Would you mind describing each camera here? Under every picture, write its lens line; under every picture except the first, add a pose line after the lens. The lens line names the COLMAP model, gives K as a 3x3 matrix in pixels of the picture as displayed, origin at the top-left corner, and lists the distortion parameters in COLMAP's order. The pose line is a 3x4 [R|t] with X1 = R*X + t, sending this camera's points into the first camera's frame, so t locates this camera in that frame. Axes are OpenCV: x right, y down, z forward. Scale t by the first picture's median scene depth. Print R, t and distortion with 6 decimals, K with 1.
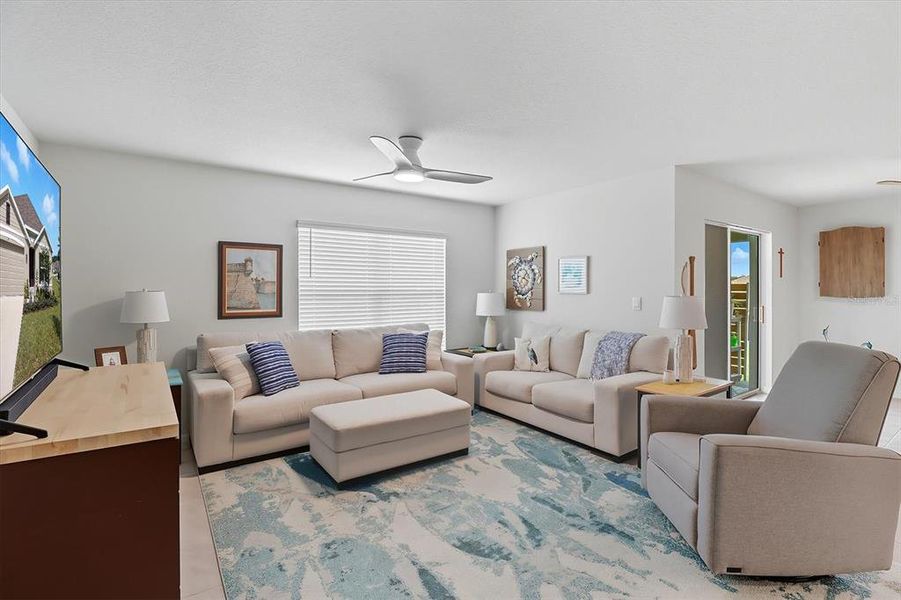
lens RADIAL K [[420.0, 0, 453.2], [0, 420.0, 284.8], [0, 0, 1]] dist [-0.000572, -0.011950]
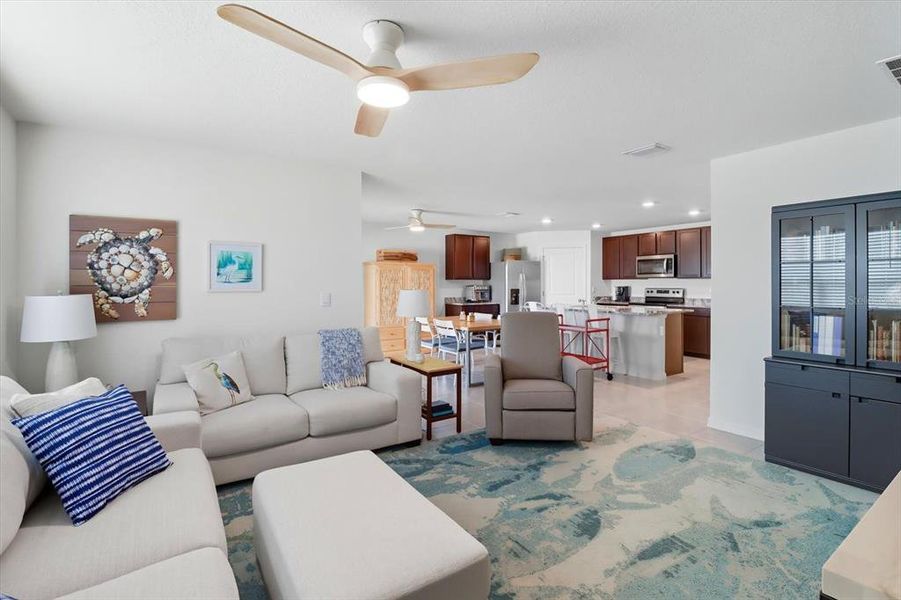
lens RADIAL K [[420.0, 0, 453.2], [0, 420.0, 284.8], [0, 0, 1]] dist [-0.000572, -0.011950]
pose [[0.034391, -0.006385, 0.999388, -0.545675], [-0.002961, 0.999975, 0.006491, 0.003331], [-0.999404, -0.003182, 0.034371, 0.699851]]
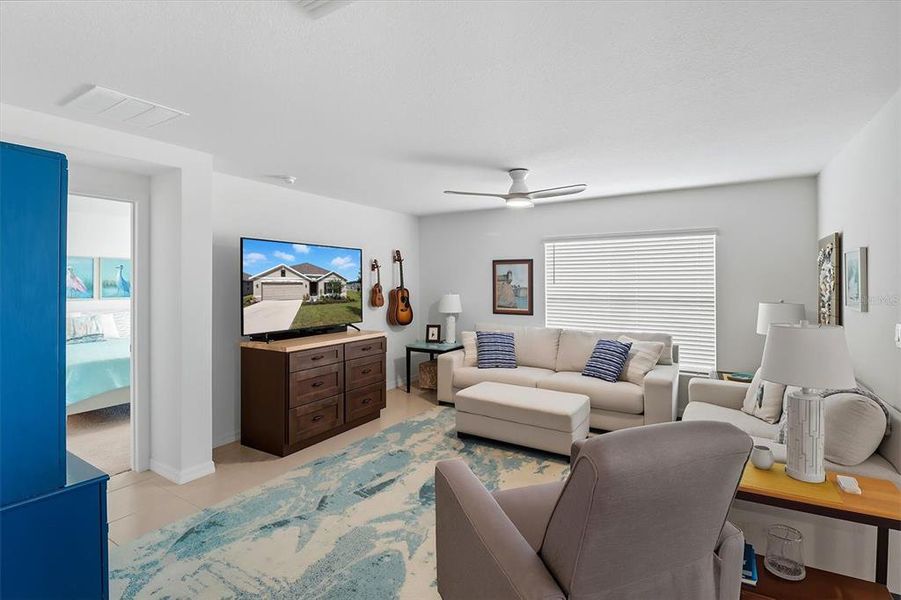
lens RADIAL K [[420.0, 0, 453.2], [0, 420.0, 284.8], [0, 0, 1]] dist [-0.000572, -0.011950]
pose [[0.392209, 0.002447, -0.919873, 0.718453], [0.009746, 0.999929, 0.006816, -0.029383], [0.919824, -0.011638, 0.392158, 0.292512]]
